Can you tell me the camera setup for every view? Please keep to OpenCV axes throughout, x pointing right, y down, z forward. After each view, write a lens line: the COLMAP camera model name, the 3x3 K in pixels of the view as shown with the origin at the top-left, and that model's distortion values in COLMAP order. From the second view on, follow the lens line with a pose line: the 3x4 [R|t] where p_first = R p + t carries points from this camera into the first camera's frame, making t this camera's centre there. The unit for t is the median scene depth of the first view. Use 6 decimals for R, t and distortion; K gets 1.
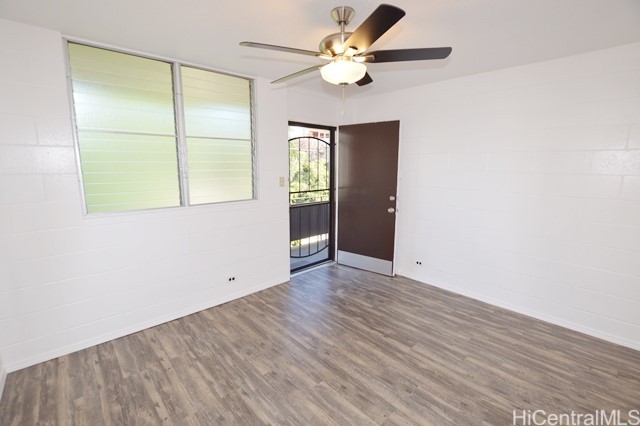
lens RADIAL K [[284.1, 0, 315.2], [0, 284.1, 211.3], [0, 0, 1]] dist [-0.033571, 0.003715]
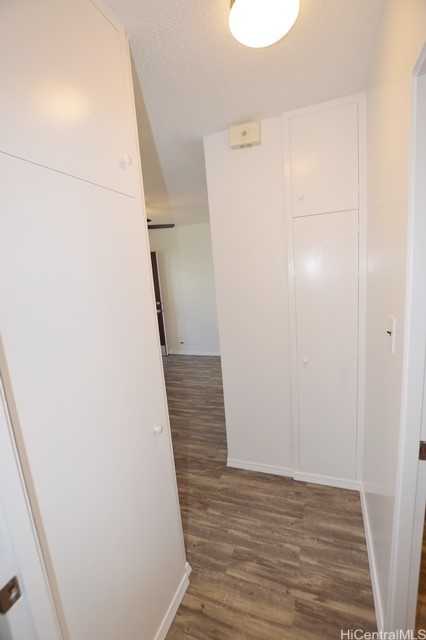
lens RADIAL K [[284.1, 0, 211.2], [0, 284.1, 318.9], [0, 0, 1]] dist [-0.033571, 0.003715]
pose [[0.894571, -0.141534, 0.423924, -0.199634], [0.154167, 0.988034, 0.004545, 0.109379], [-0.419495, 0.061289, 0.905686, -0.737064]]
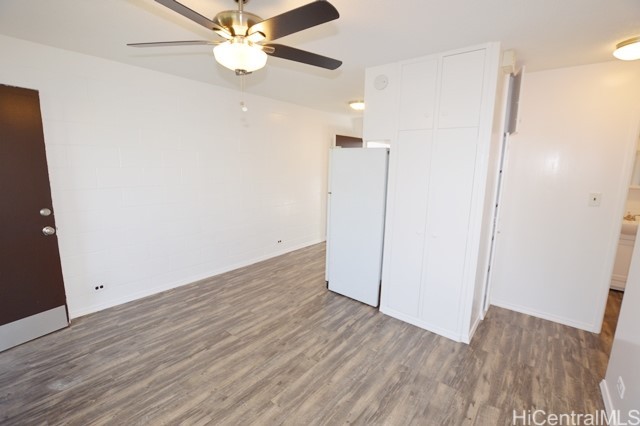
lens RADIAL K [[284.1, 0, 319.4], [0, 284.1, 211.1], [0, 0, 1]] dist [-0.033571, 0.003715]
pose [[-0.138676, -0.167719, 0.976032, -0.650450], [0.141302, 0.972121, 0.187123, -0.118248], [-0.980205, 0.163865, -0.111111, 0.705582]]
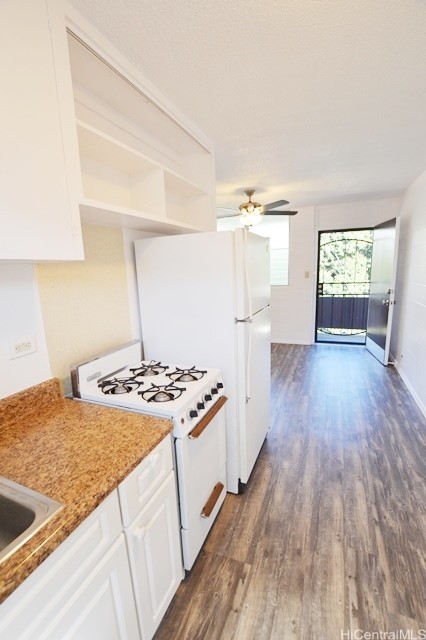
lens RADIAL K [[284.1, 0, 213.0], [0, 284.1, 322.7], [0, 0, 1]] dist [-0.033571, 0.003715]
pose [[0.422792, 0.158673, -0.892227, 1.470948], [-0.111750, 0.986166, 0.122425, 0.024138], [0.899310, 0.047946, 0.434675, -0.084120]]
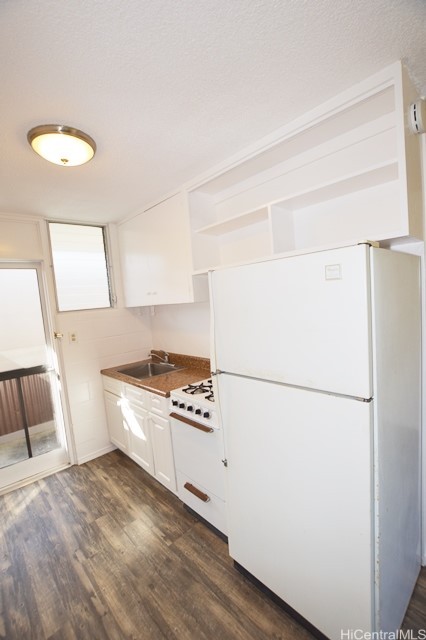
lens RADIAL K [[284.1, 0, 209.6], [0, 284.1, 321.7], [0, 0, 1]] dist [-0.033571, 0.003715]
pose [[-0.996575, 0.082487, 0.005818, 0.897403], [0.081427, 0.966644, 0.242834, -0.159463], [0.014407, 0.242476, -0.970050, 0.849700]]
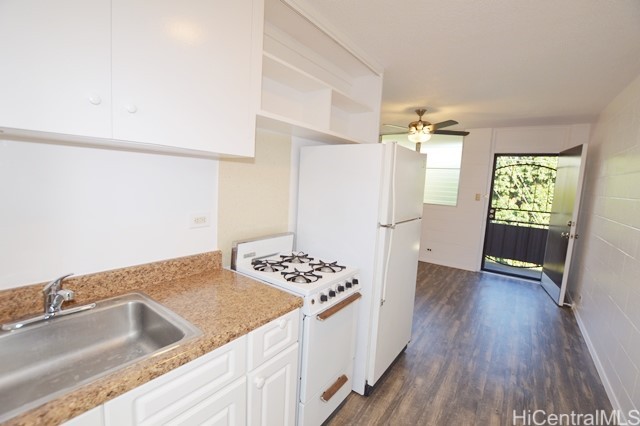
lens RADIAL K [[284.1, 0, 319.5], [0, 284.1, 210.6], [0, 0, 1]] dist [-0.033571, 0.003715]
pose [[0.199144, 0.115959, -0.973085, 1.566484], [-0.213763, 0.974203, 0.072345, 0.039400], [0.956372, 0.193602, 0.218795, -0.054923]]
